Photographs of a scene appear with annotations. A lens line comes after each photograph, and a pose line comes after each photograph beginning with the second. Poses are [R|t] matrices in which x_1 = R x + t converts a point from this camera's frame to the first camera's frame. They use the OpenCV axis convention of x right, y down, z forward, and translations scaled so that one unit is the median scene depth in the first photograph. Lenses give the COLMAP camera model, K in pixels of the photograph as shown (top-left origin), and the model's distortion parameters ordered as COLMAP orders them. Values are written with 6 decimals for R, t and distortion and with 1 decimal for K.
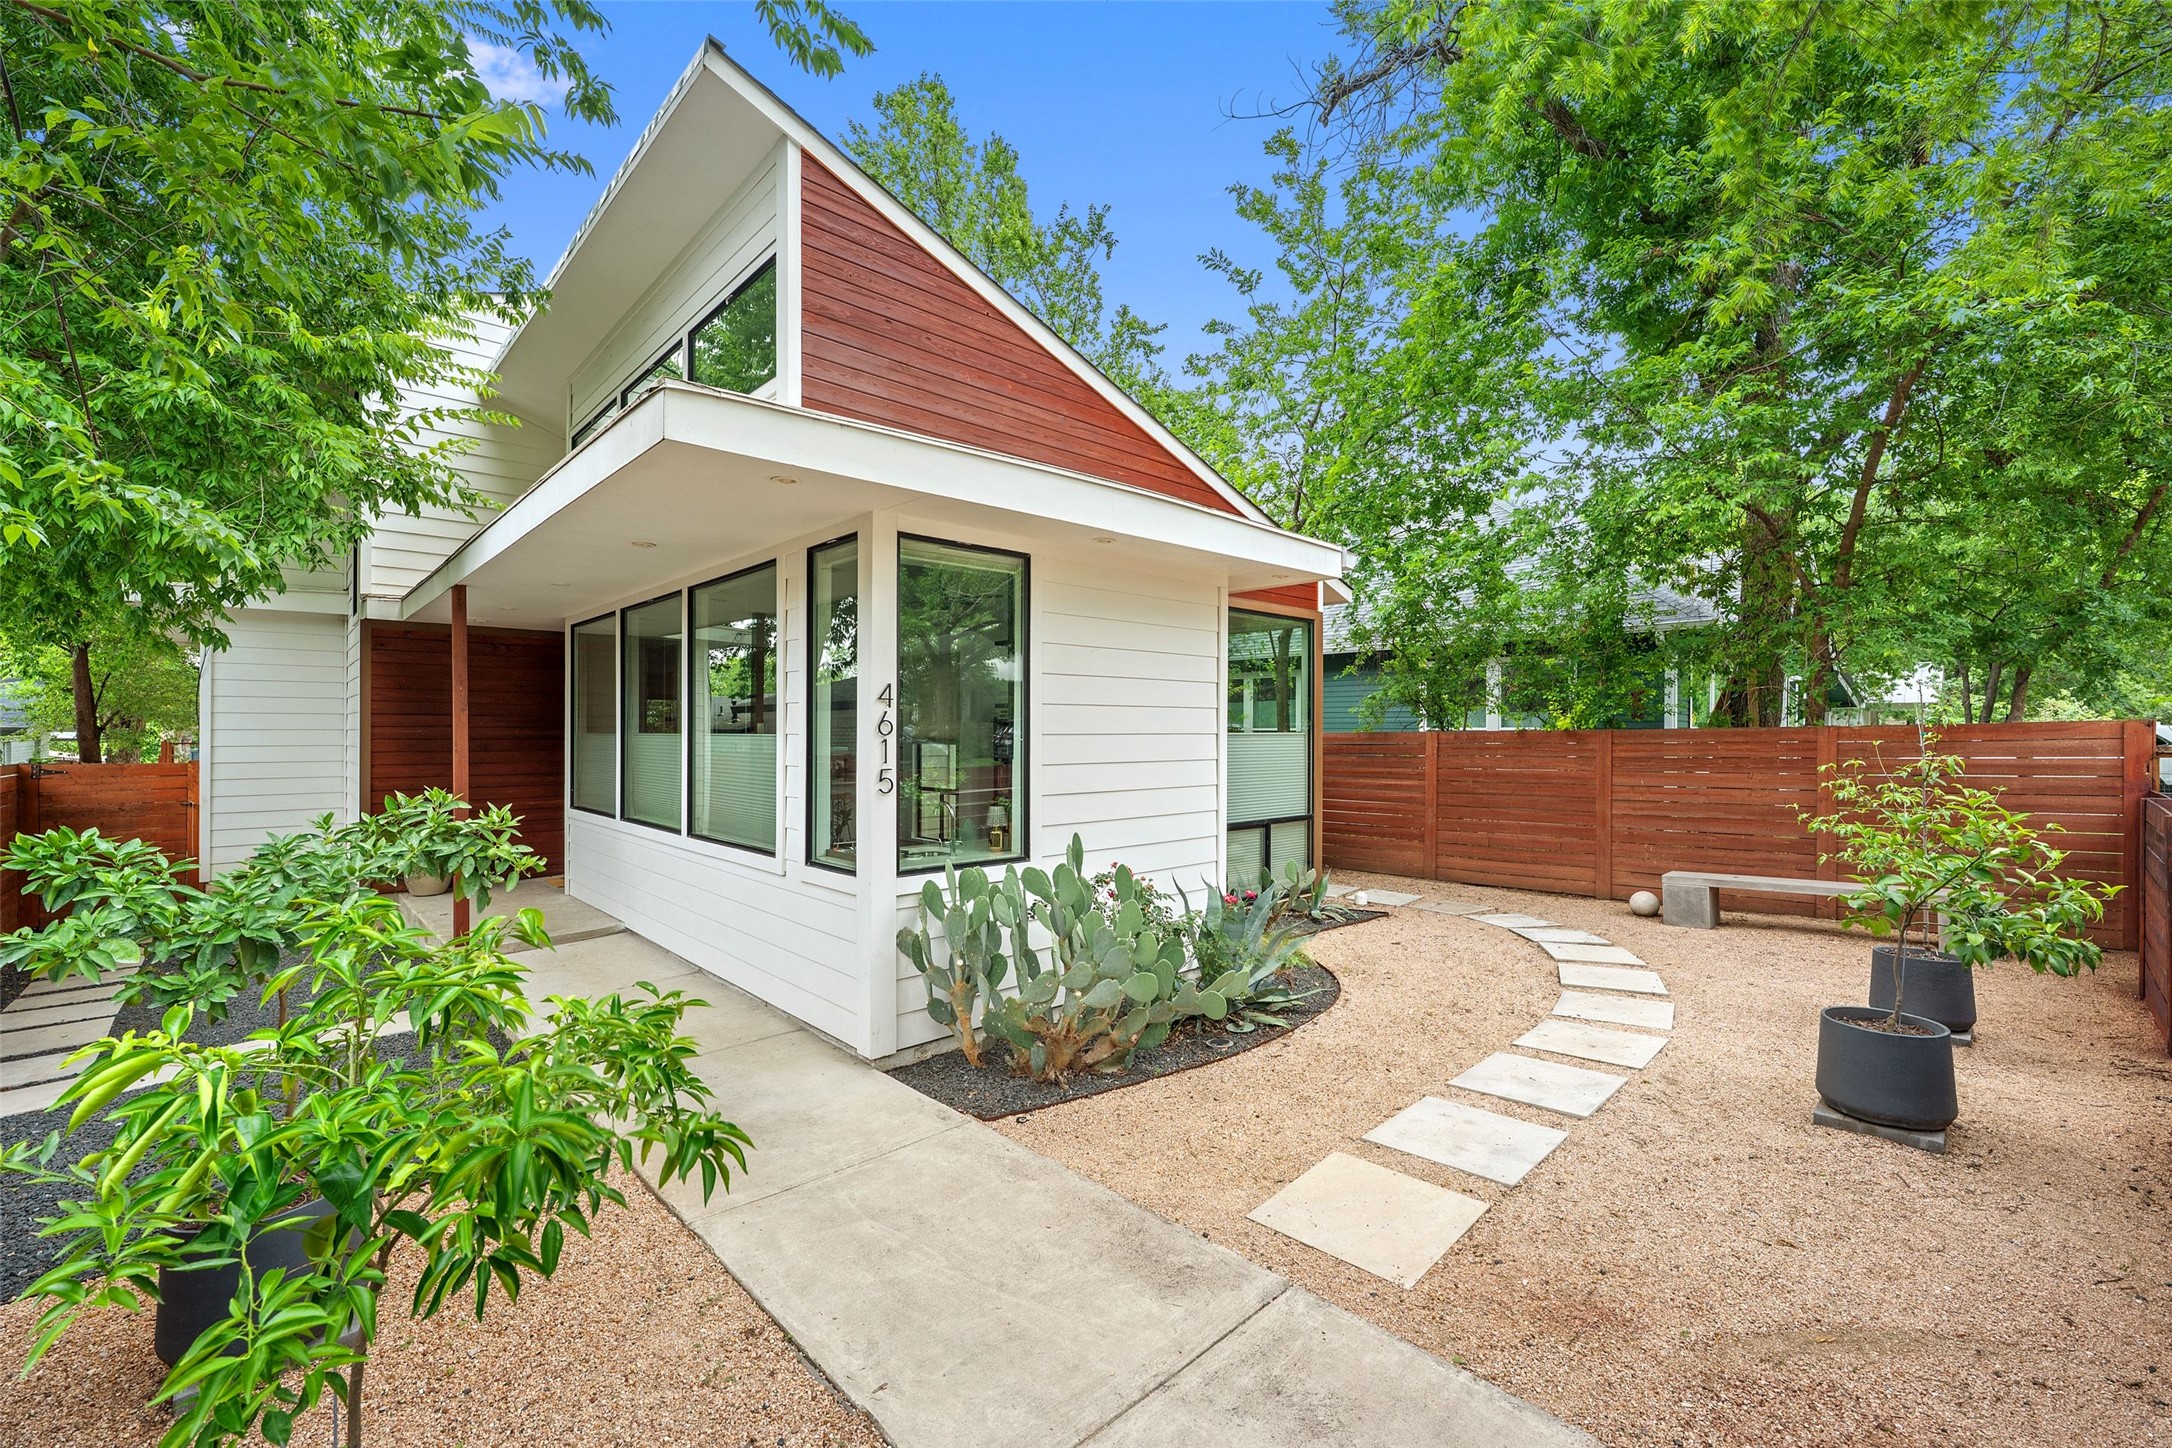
lens RADIAL K [[877.4, 0, 1148.4], [0, 877.4, 725.6], [0, 0, 1]] dist [-0.002001, -0.000153]
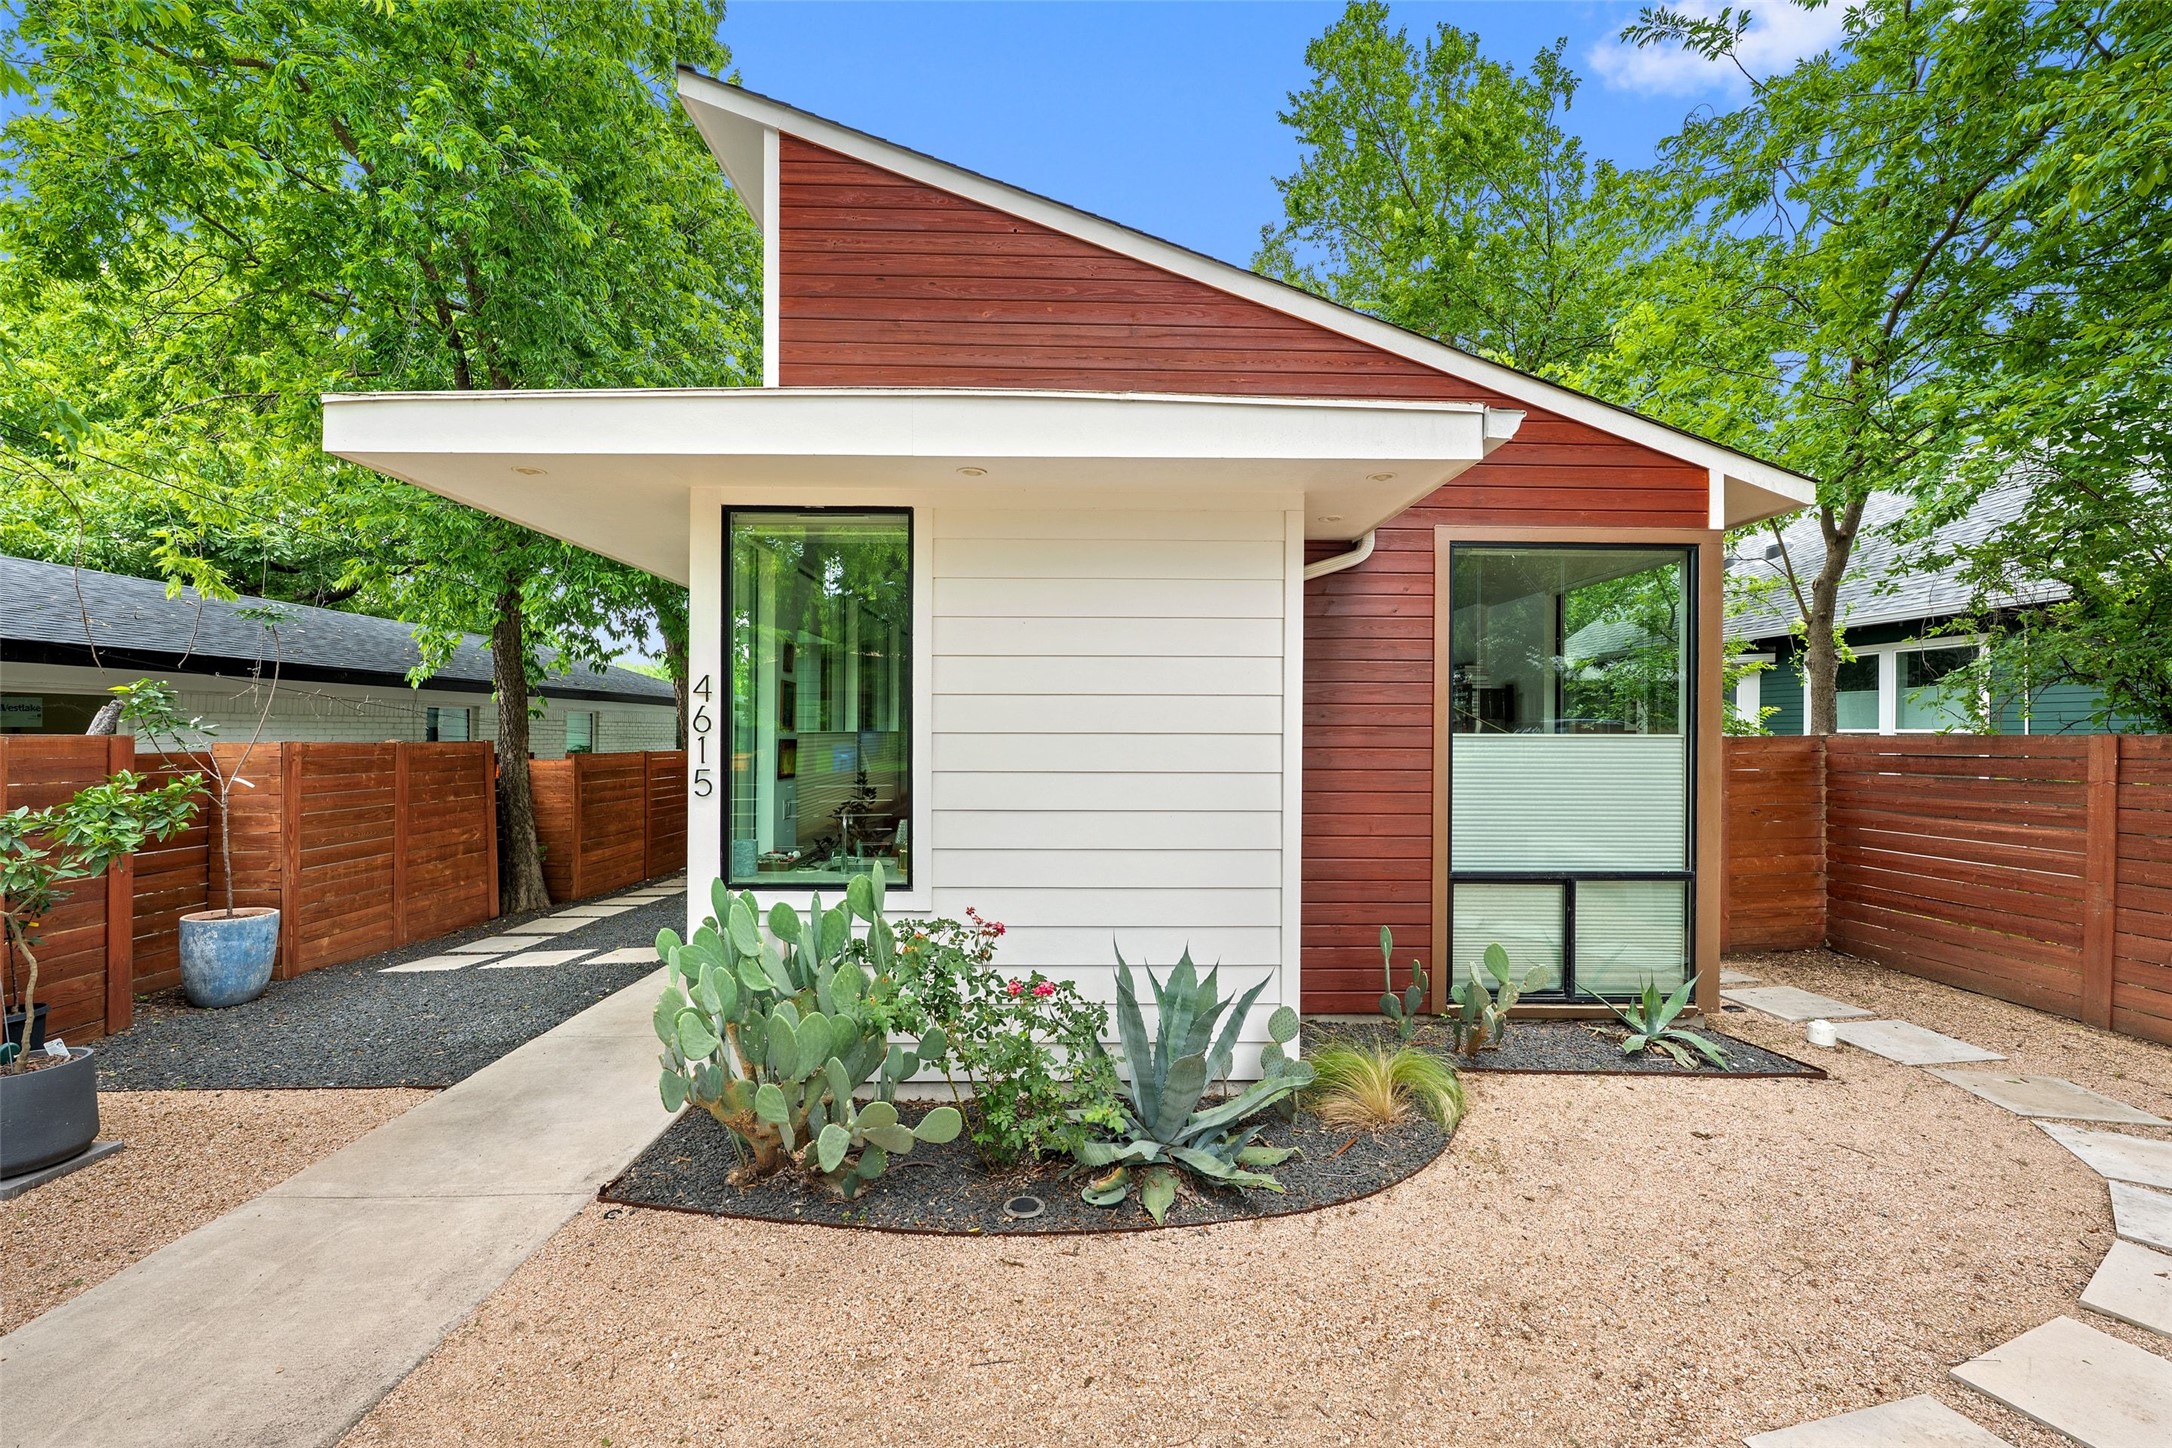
lens RADIAL K [[877.4, 0, 1148.4], [0, 877.4, 725.6], [0, 0, 1]] dist [-0.002001, -0.000153]
pose [[0.735582, -0.000210, -0.677435, 0.497673], [-0.000390, 1.000000, -0.000734, 0.003503], [0.677435, 0.000804, 0.735582, 0.491033]]
